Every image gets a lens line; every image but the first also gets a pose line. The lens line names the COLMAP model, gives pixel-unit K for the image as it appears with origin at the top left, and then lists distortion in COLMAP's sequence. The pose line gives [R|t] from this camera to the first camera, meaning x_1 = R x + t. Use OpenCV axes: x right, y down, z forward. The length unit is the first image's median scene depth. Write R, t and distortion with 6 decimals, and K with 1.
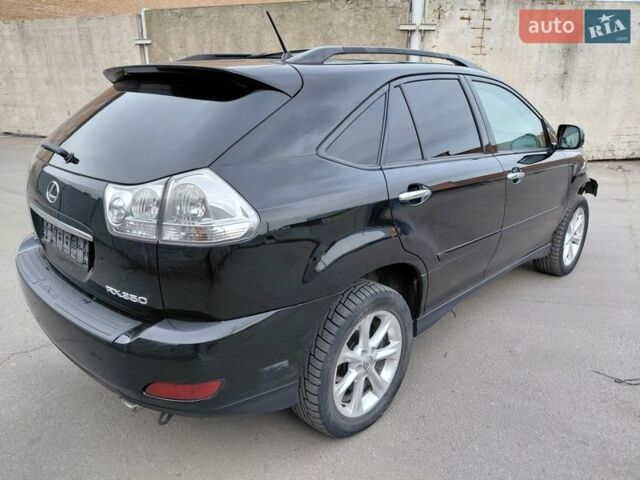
lens RADIAL K [[478.3, 0, 316.3], [0, 478.3, 241.1], [0, 0, 1]] dist [0.006003, -0.022563]
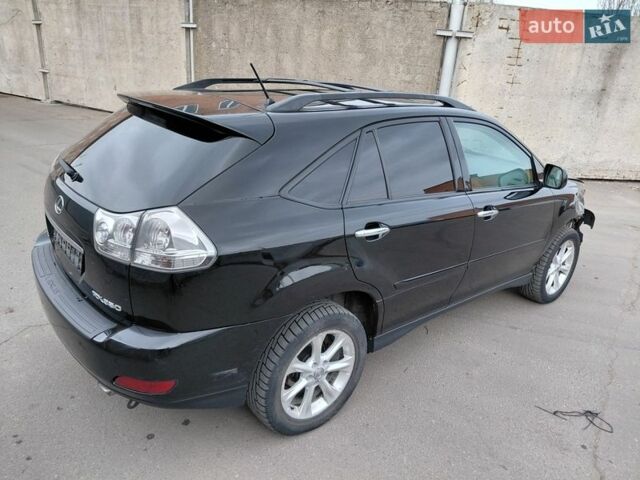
lens RADIAL K [[478.3, 0, 319.3], [0, 478.3, 241.5], [0, 0, 1]] dist [0.006003, -0.022563]
pose [[0.992936, 0.098363, -0.066359, 0.138427], [-0.095852, 0.994591, 0.040025, -0.093913], [0.069937, -0.033382, 0.996993, -0.112267]]
